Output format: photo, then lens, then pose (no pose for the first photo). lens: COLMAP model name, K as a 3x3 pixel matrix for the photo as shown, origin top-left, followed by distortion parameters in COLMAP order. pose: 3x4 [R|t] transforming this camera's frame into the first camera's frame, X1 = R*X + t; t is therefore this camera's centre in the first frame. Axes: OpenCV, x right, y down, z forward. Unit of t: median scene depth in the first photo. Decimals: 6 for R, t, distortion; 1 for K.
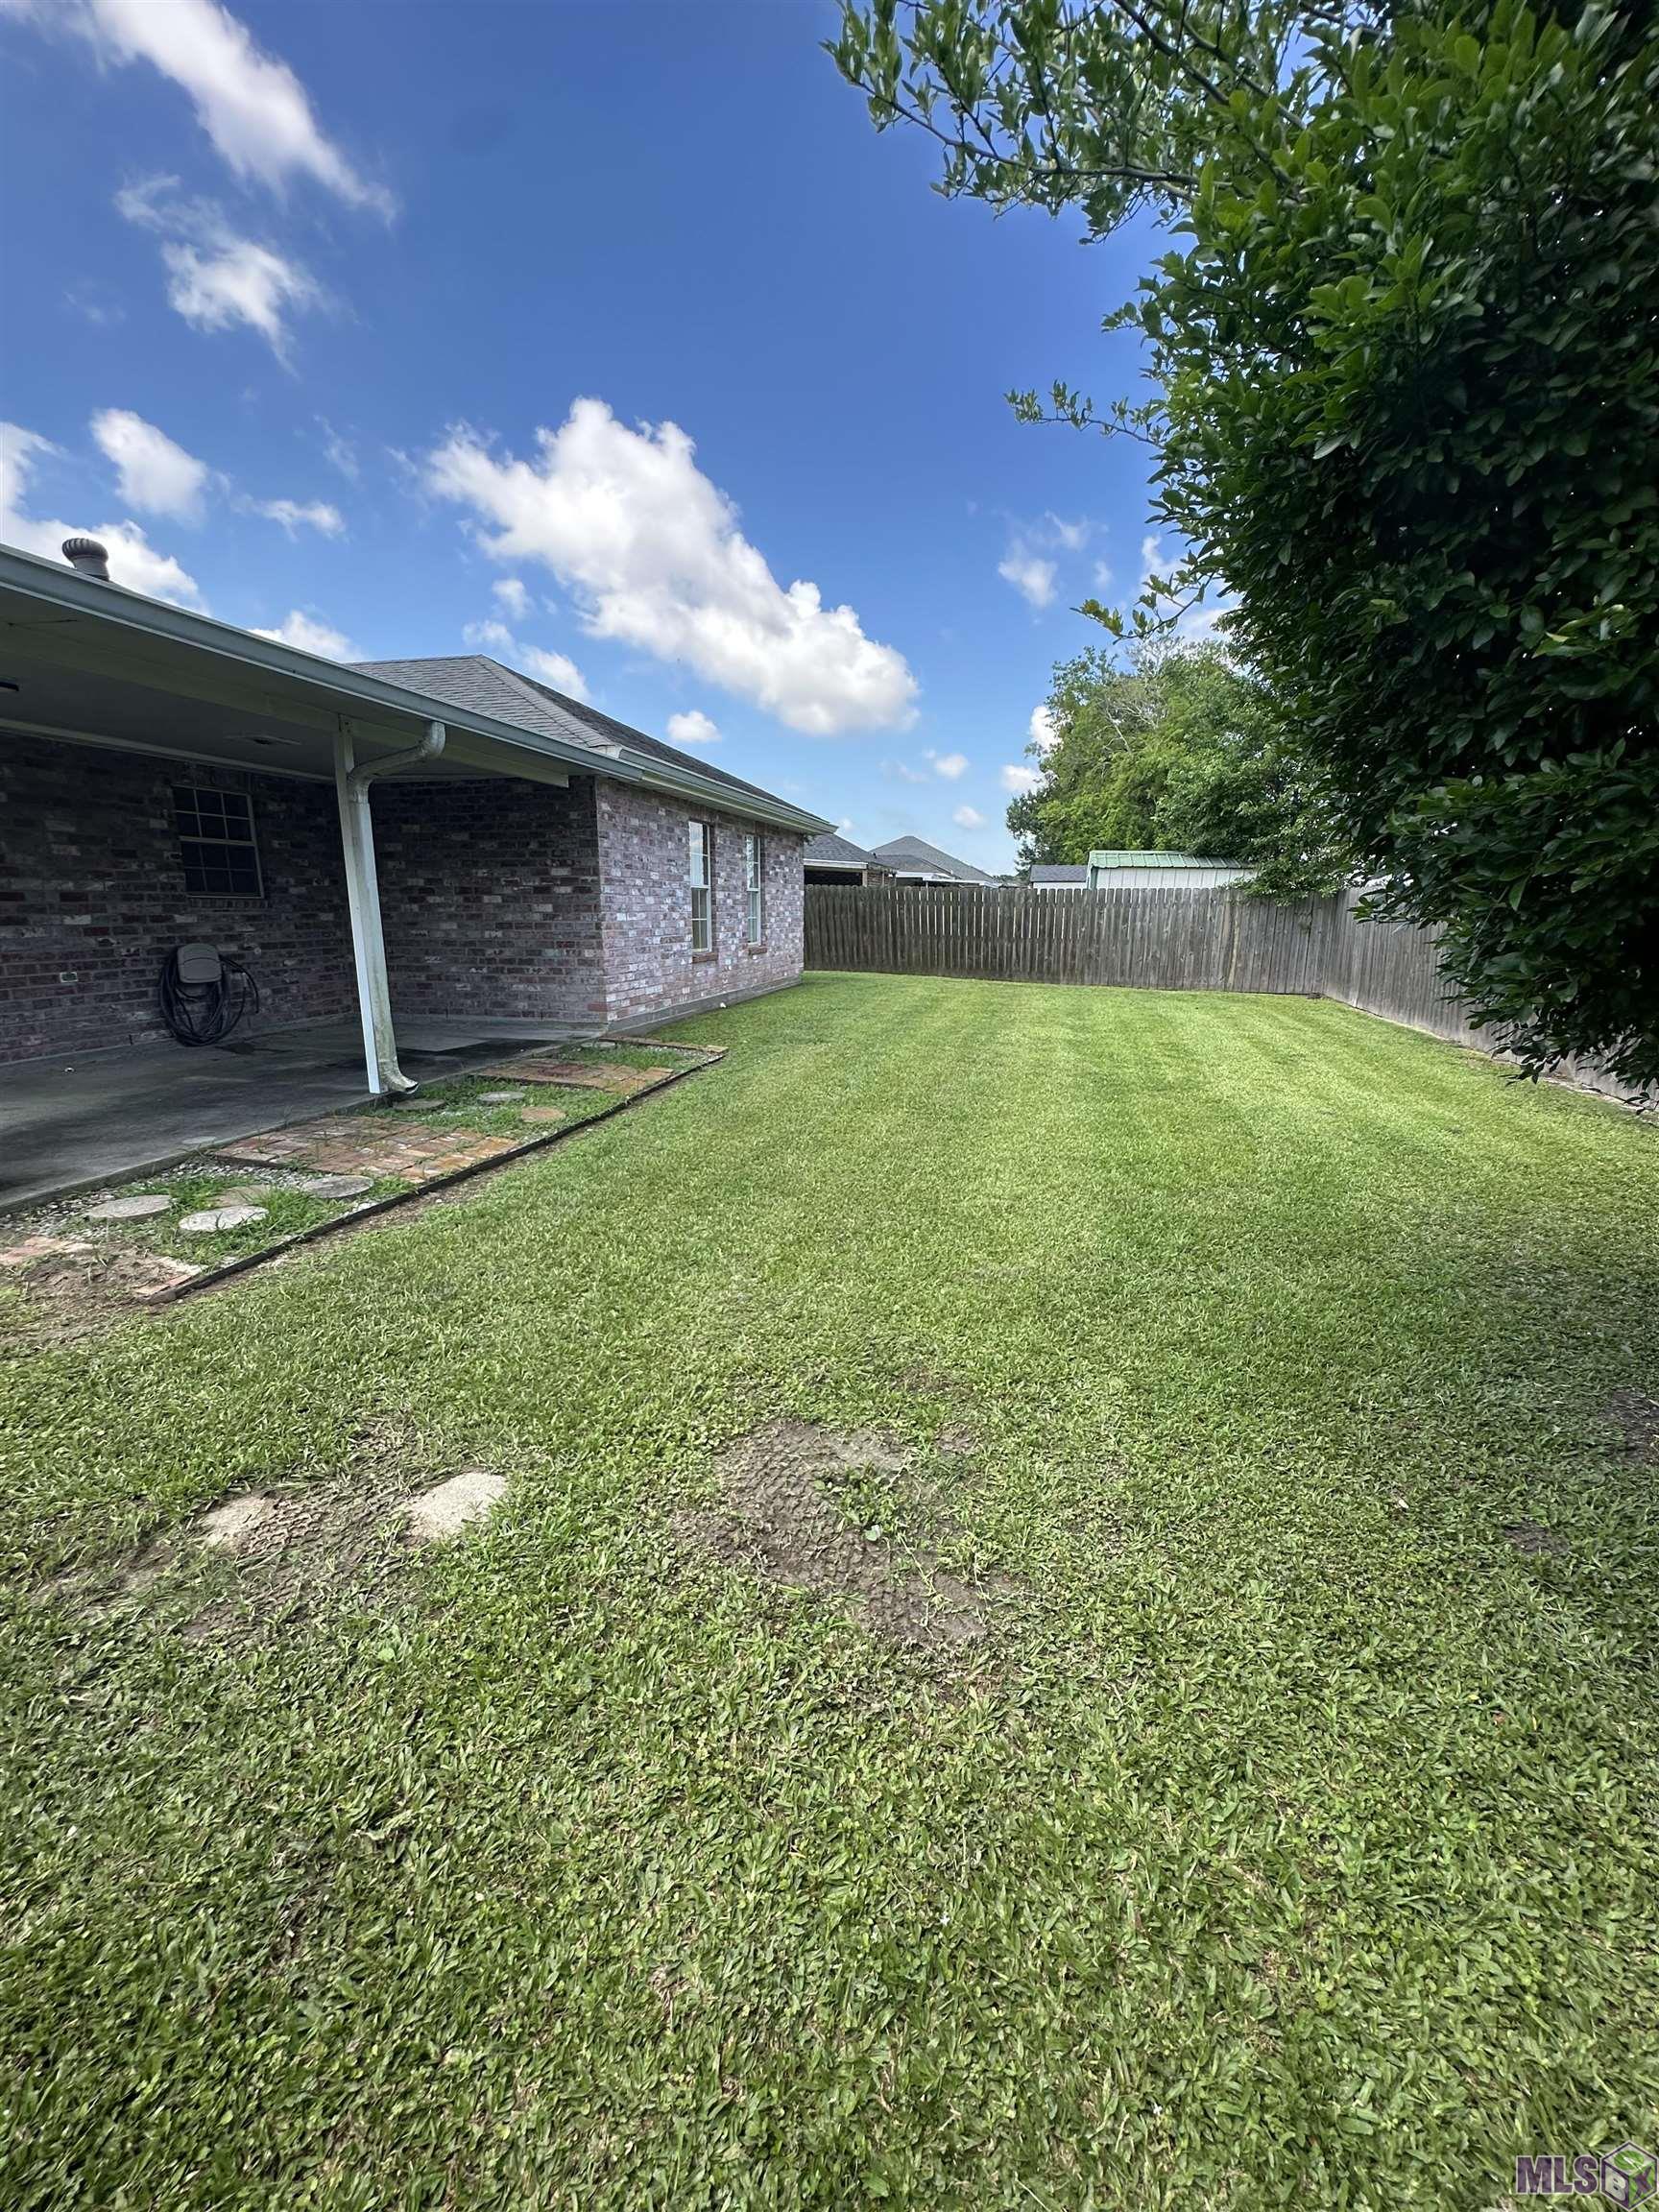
lens RADIAL K [[879.8, 0, 838.9], [0, 879.8, 1114.9], [0, 0, 1]] dist [-0.005086, 0.001919]
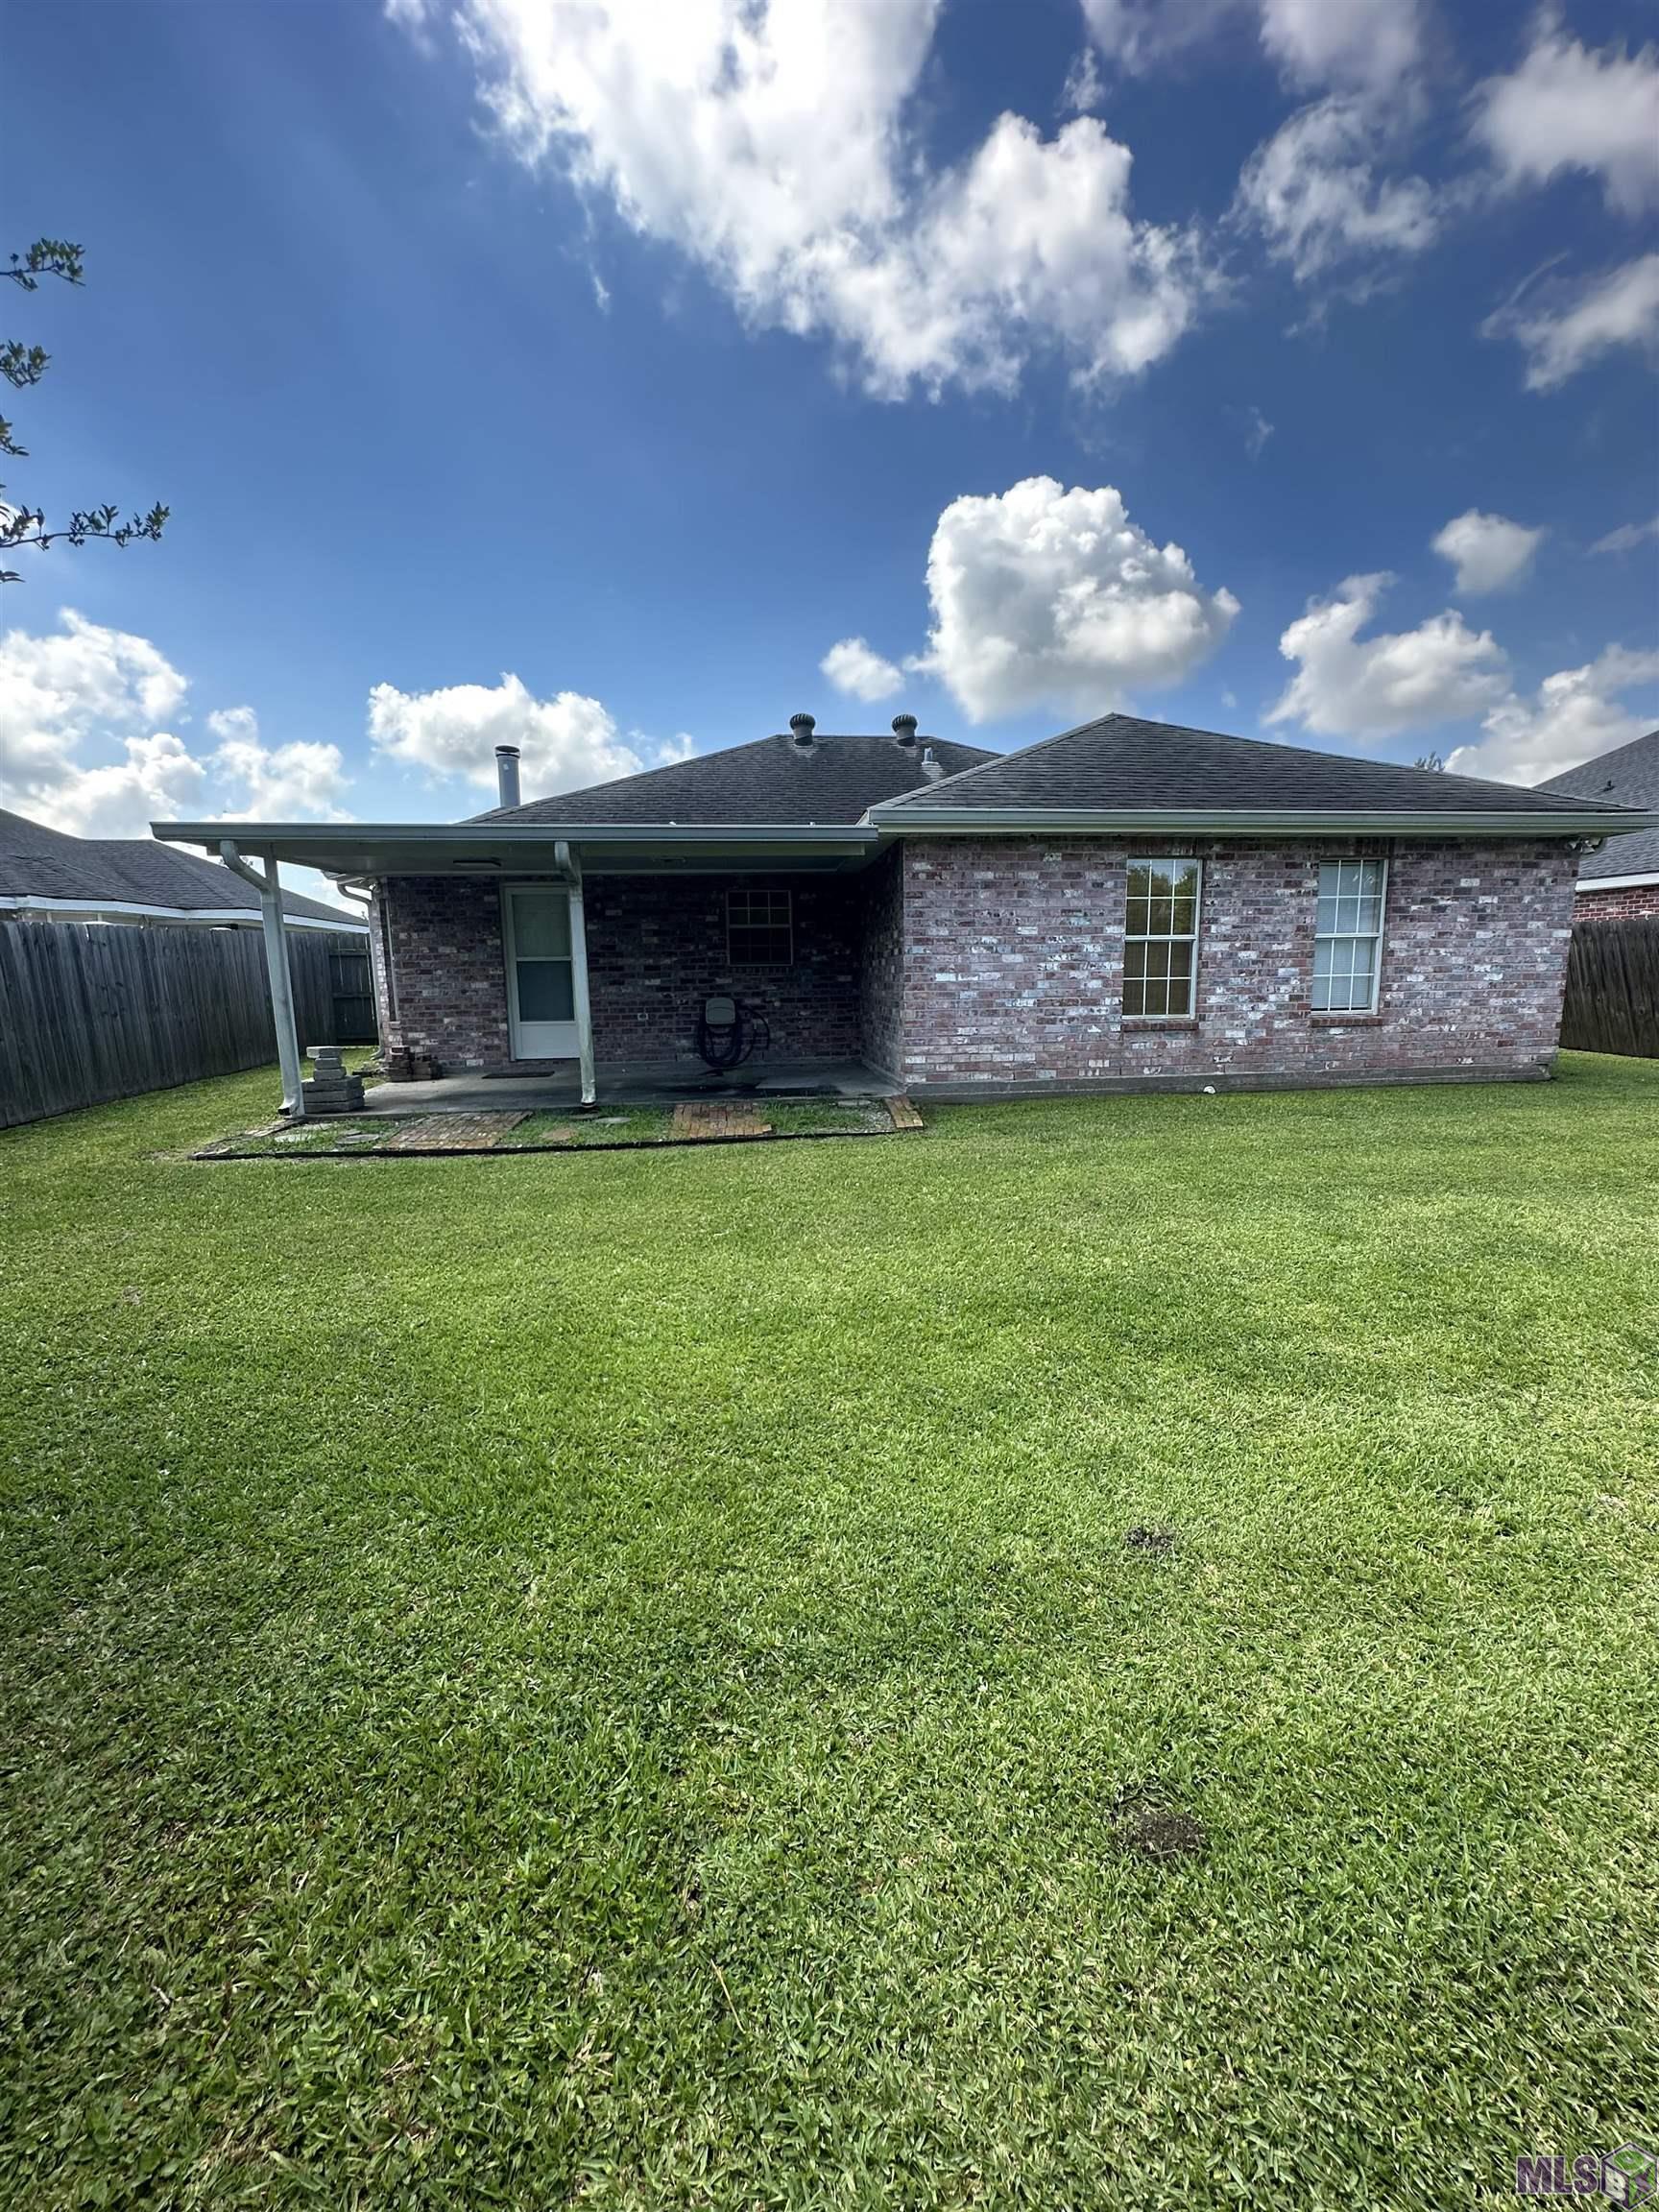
lens RADIAL K [[879.8, 0, 837.3], [0, 879.8, 1103.8], [0, 0, 1]] dist [-0.005086, 0.001919]
pose [[0.362978, 0.126670, -0.923148, 0.691326], [-0.195494, 0.979020, 0.057469, -0.140561], [0.911059, 0.159610, 0.380126, 0.633594]]
